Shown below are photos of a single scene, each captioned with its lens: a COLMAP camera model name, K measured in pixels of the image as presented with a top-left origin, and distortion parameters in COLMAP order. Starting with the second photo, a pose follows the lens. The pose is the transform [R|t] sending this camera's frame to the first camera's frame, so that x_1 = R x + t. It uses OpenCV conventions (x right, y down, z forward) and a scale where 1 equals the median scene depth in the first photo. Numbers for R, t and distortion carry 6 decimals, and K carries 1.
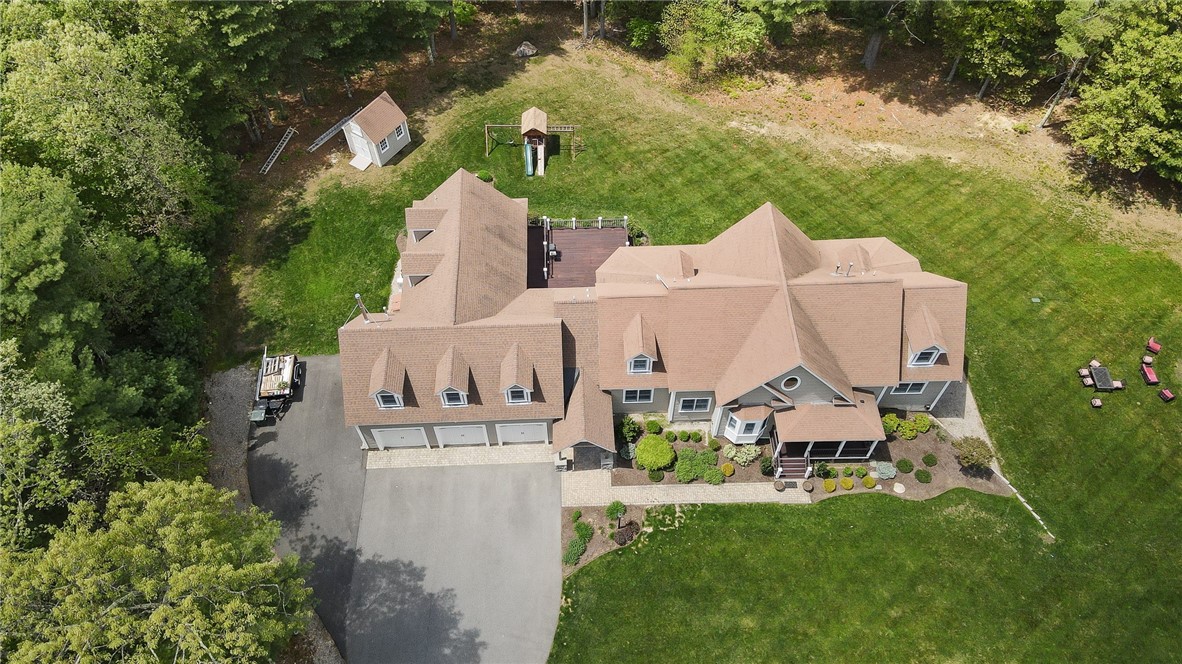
lens RADIAL K [[849.4, 0, 588.8], [0, 849.4, 334.8], [0, 0, 1]] dist [0.200333, -0.137544]
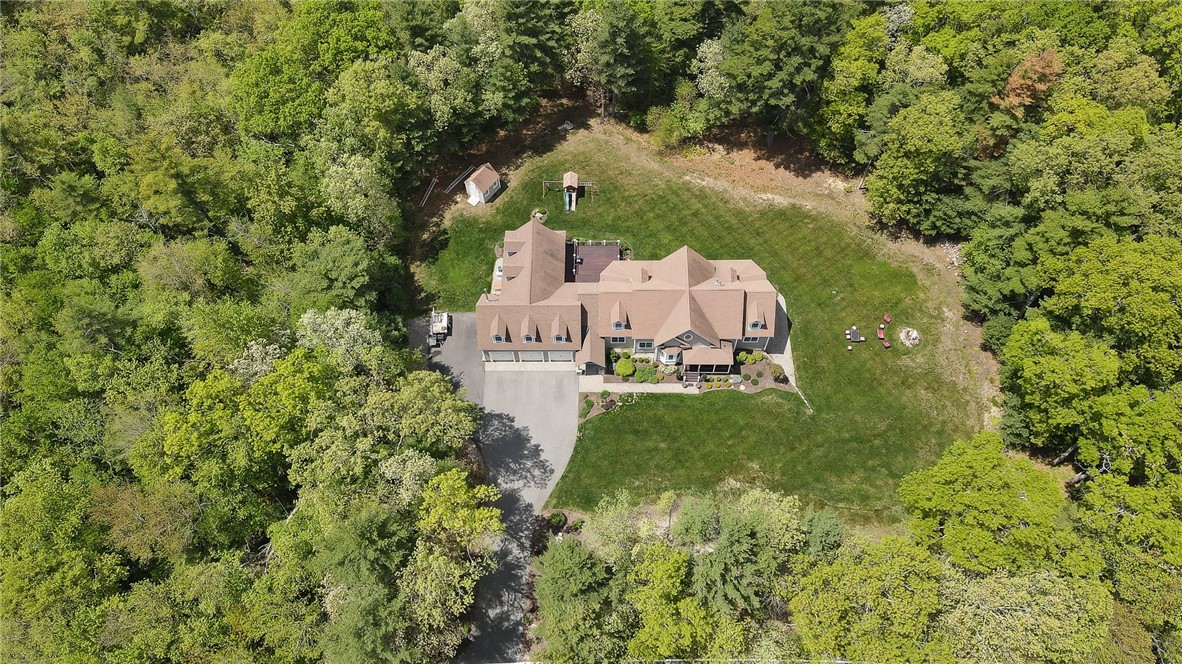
lens RADIAL K [[849.4, 0, 588.8], [0, 849.4, 334.8], [0, 0, 1]] dist [0.200333, -0.137544]
pose [[0.998921, 0.030950, -0.034618, 0.052962], [-0.027238, 0.994309, 0.102992, -0.134008], [0.037608, -0.101938, 0.994080, -0.923290]]
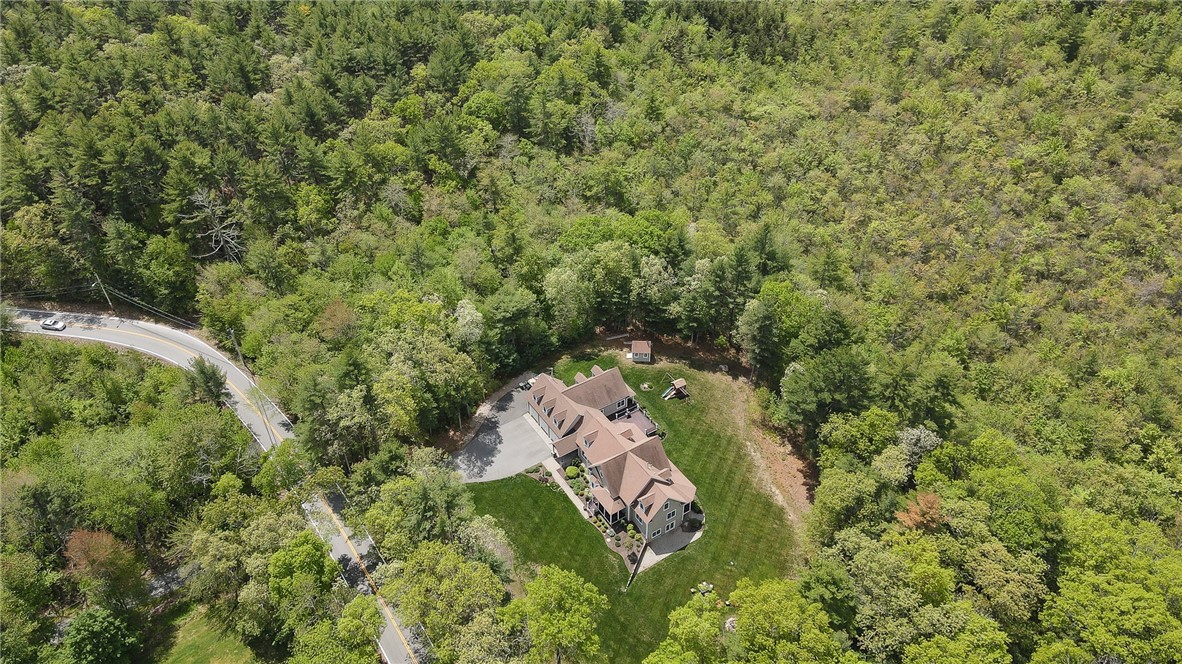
lens RADIAL K [[849.4, 0, 588.8], [0, 849.4, 334.8], [0, 0, 1]] dist [0.200333, -0.137544]
pose [[0.514621, 0.544440, -0.662382, 1.577753], [-0.704784, 0.708566, 0.034838, -0.293626], [0.488309, 0.448908, 0.748356, -1.183019]]
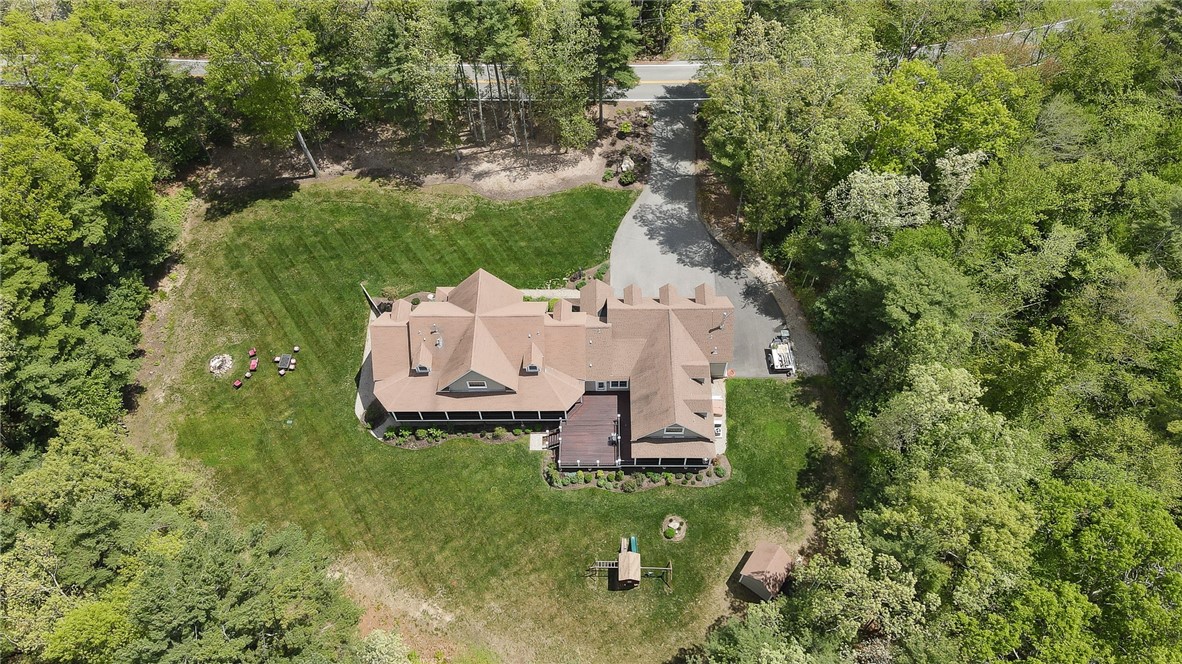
lens RADIAL K [[849.4, 0, 588.8], [0, 849.4, 334.8], [0, 0, 1]] dist [0.200333, -0.137544]
pose [[-0.998815, -0.023030, 0.042879, -0.060871], [0.048566, -0.413504, 0.909206, -1.381464], [-0.003209, 0.910211, 0.414133, 0.281536]]
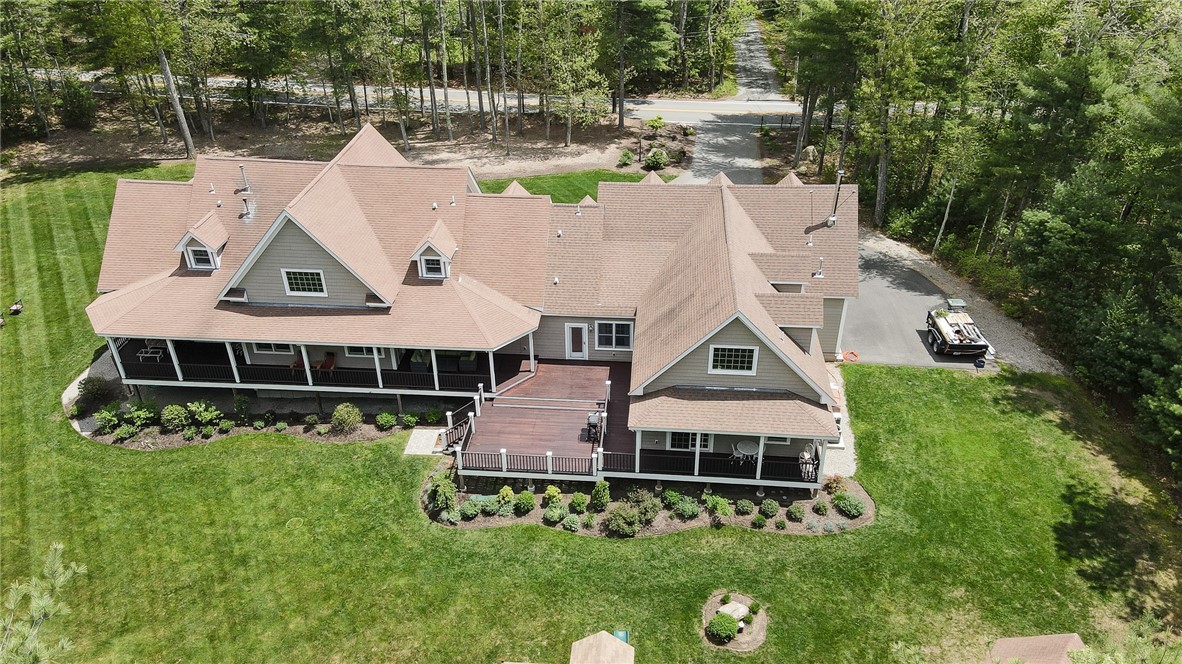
lens RADIAL K [[849.4, 0, 588.8], [0, 849.4, 334.8], [0, 0, 1]] dist [0.200333, -0.137544]
pose [[-0.992270, -0.052355, 0.112516, -0.111417], [0.109987, 0.048925, 0.992728, -0.754636], [-0.057479, 0.997429, -0.042789, 1.020942]]
